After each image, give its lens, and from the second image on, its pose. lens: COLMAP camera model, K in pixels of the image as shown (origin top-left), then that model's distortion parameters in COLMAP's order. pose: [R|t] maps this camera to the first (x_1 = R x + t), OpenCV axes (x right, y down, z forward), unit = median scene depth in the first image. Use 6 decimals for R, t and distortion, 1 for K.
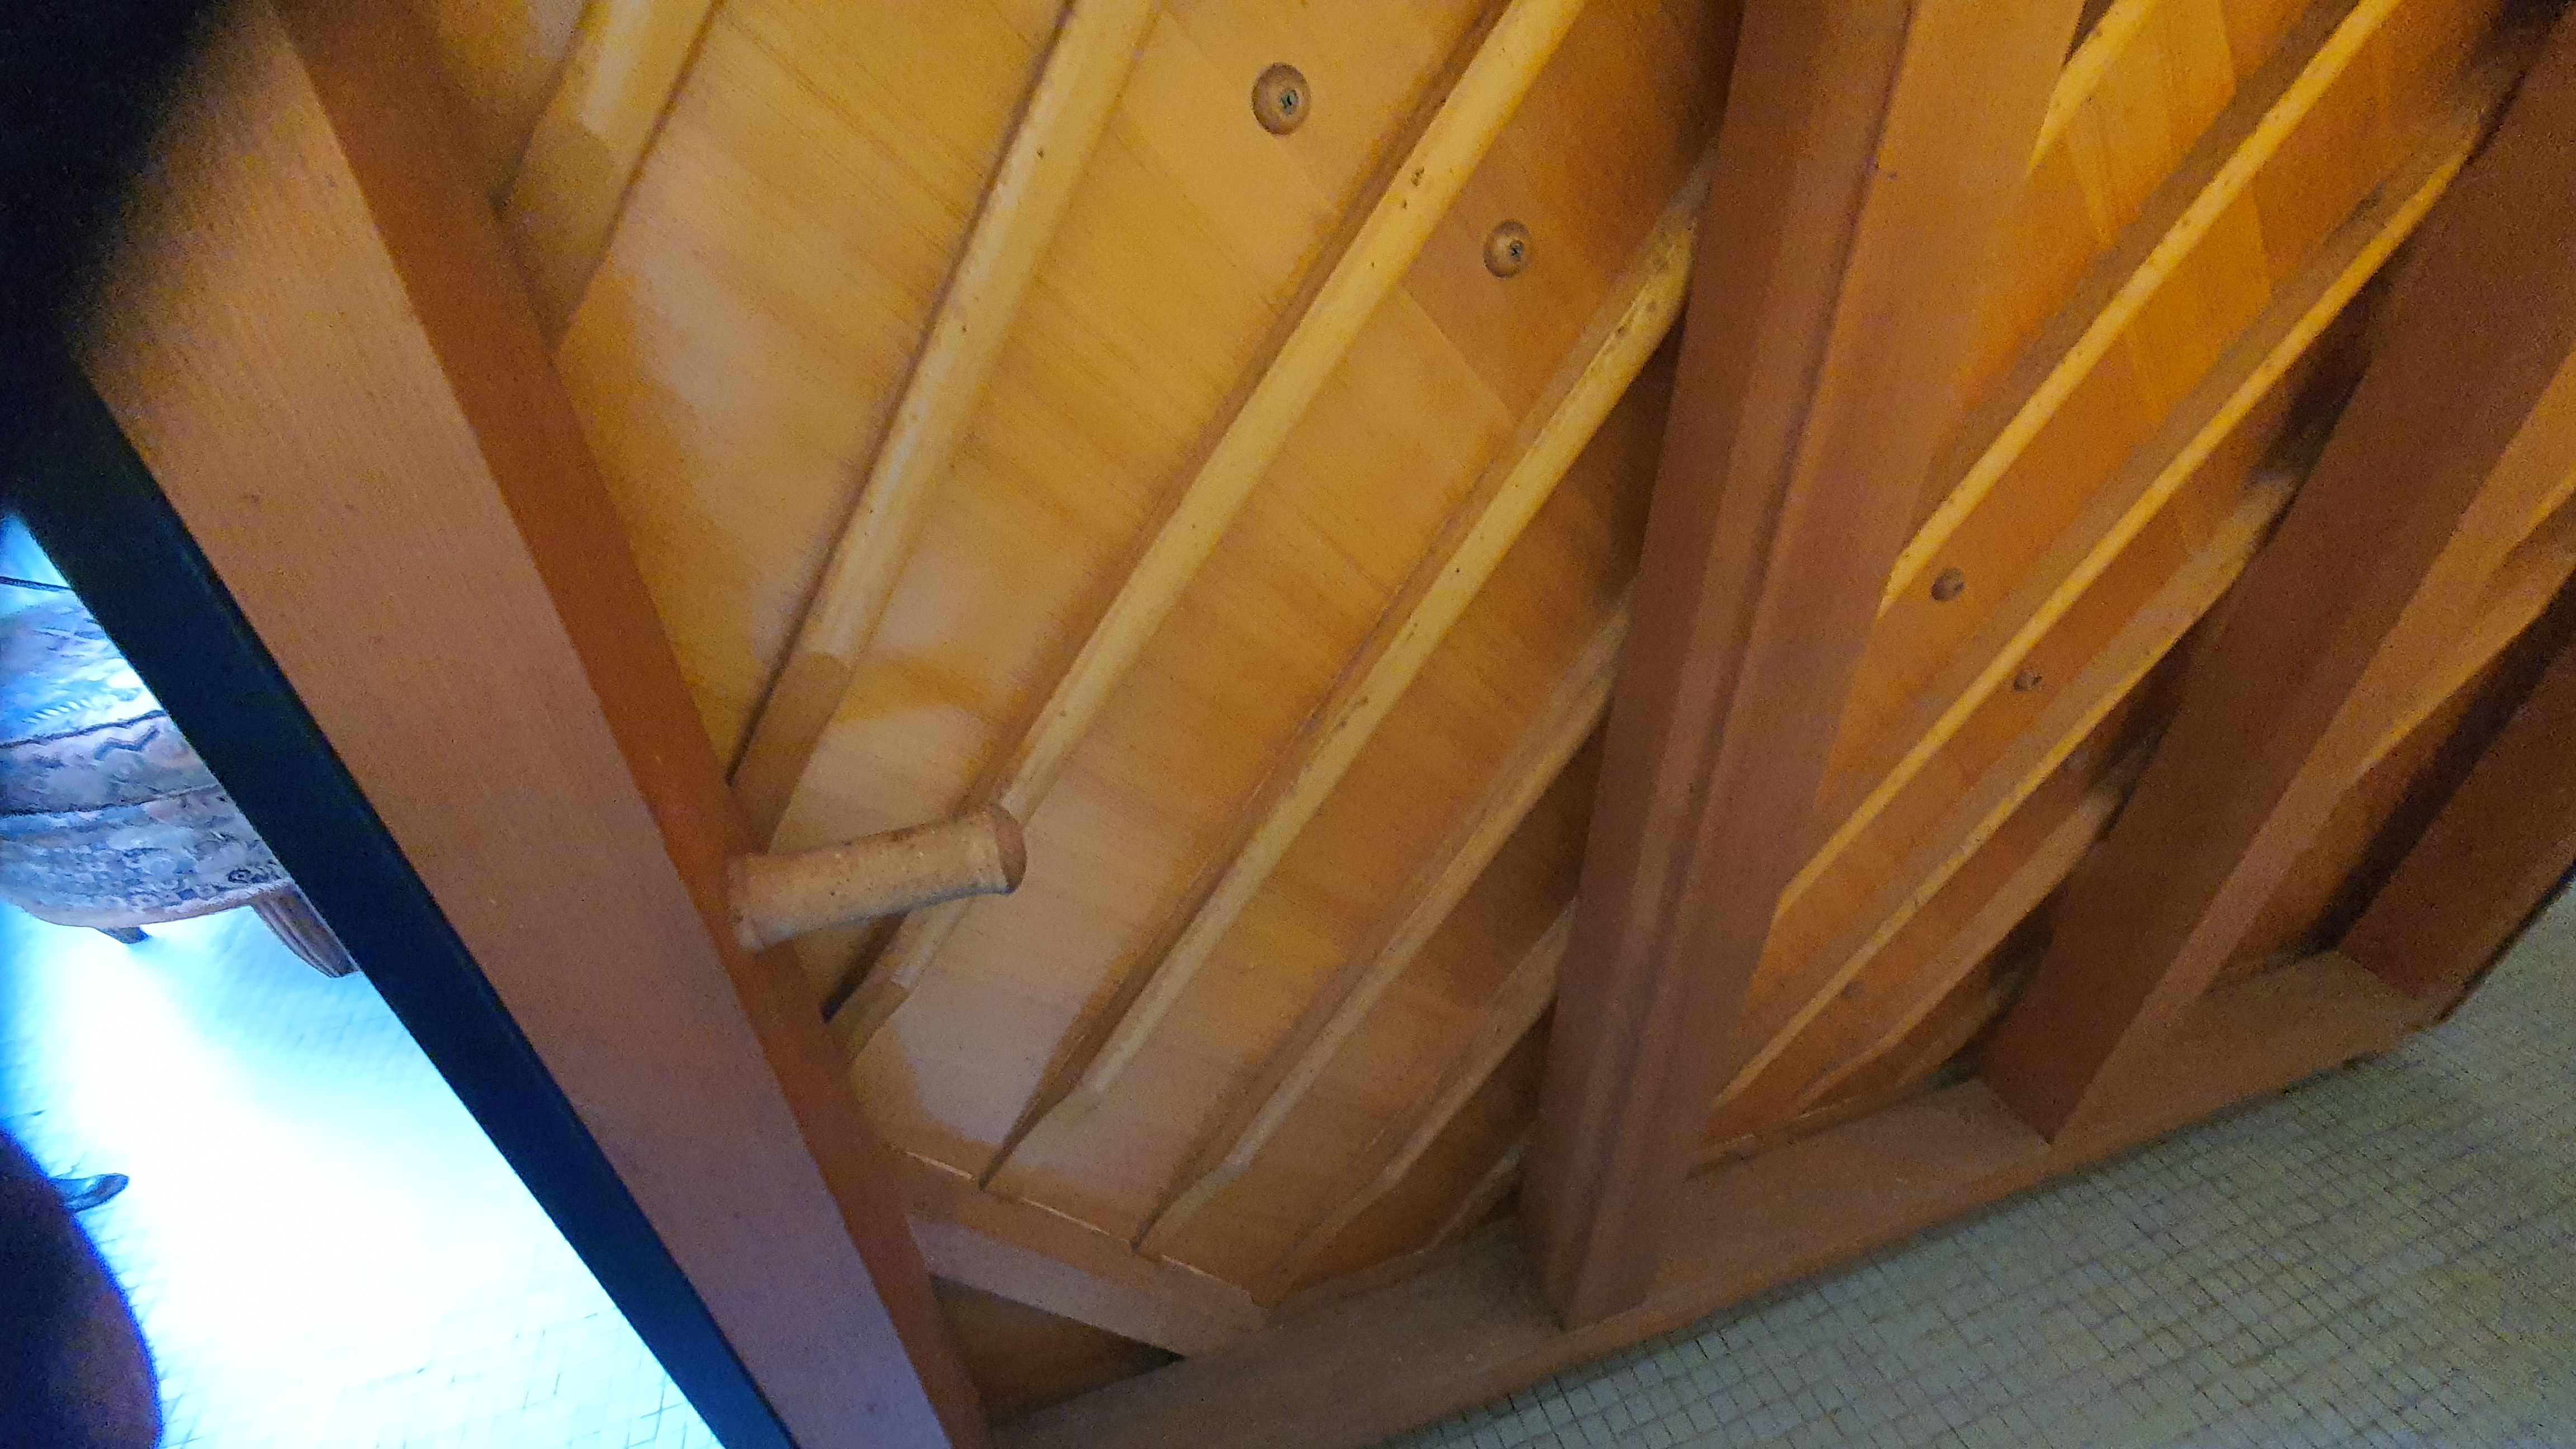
lens RADIAL K [[1007.8, 0, 1292.5], [0, 1007.8, 724.7], [0, 0, 1]] dist [-0.003437, -0.000847]
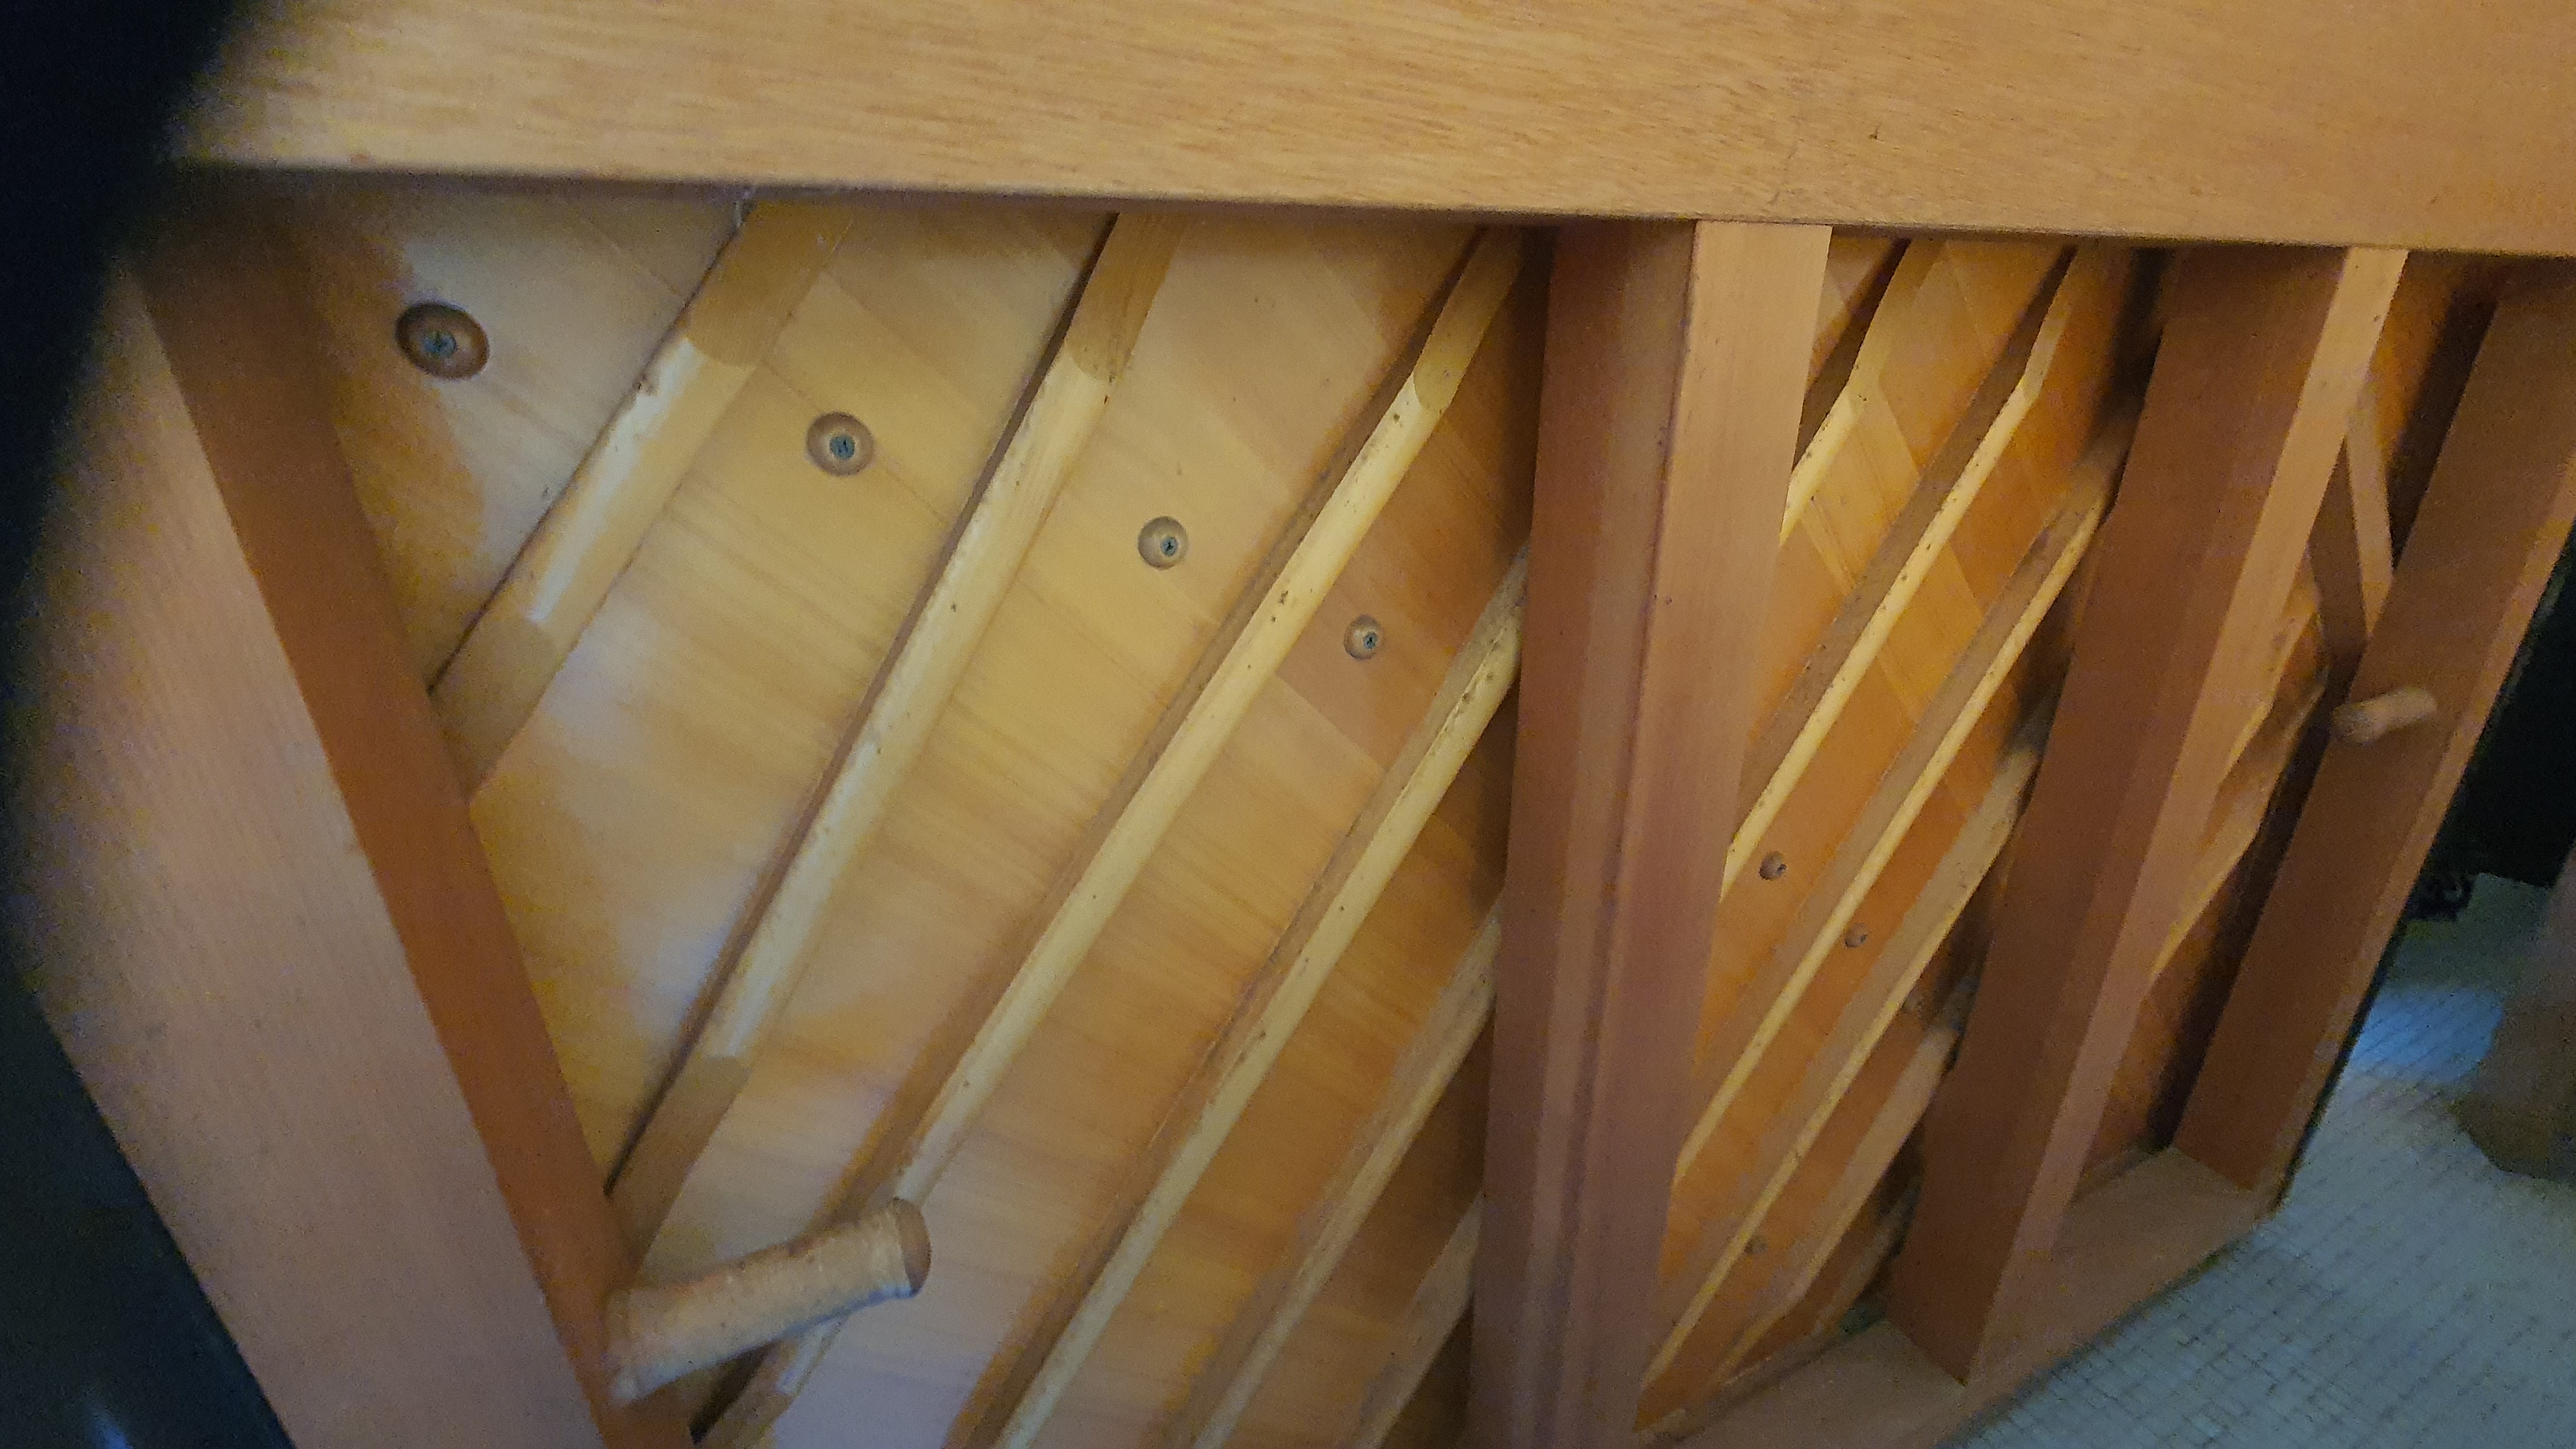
lens RADIAL K [[1007.8, 0, 1290.5], [0, 1007.8, 724.9], [0, 0, 1]] dist [-0.003437, -0.000847]
pose [[0.991974, -0.043894, 0.118576, -0.009352], [0.067591, 0.976653, -0.203914, -0.121568], [-0.106857, 0.210292, 0.971781, -0.078222]]
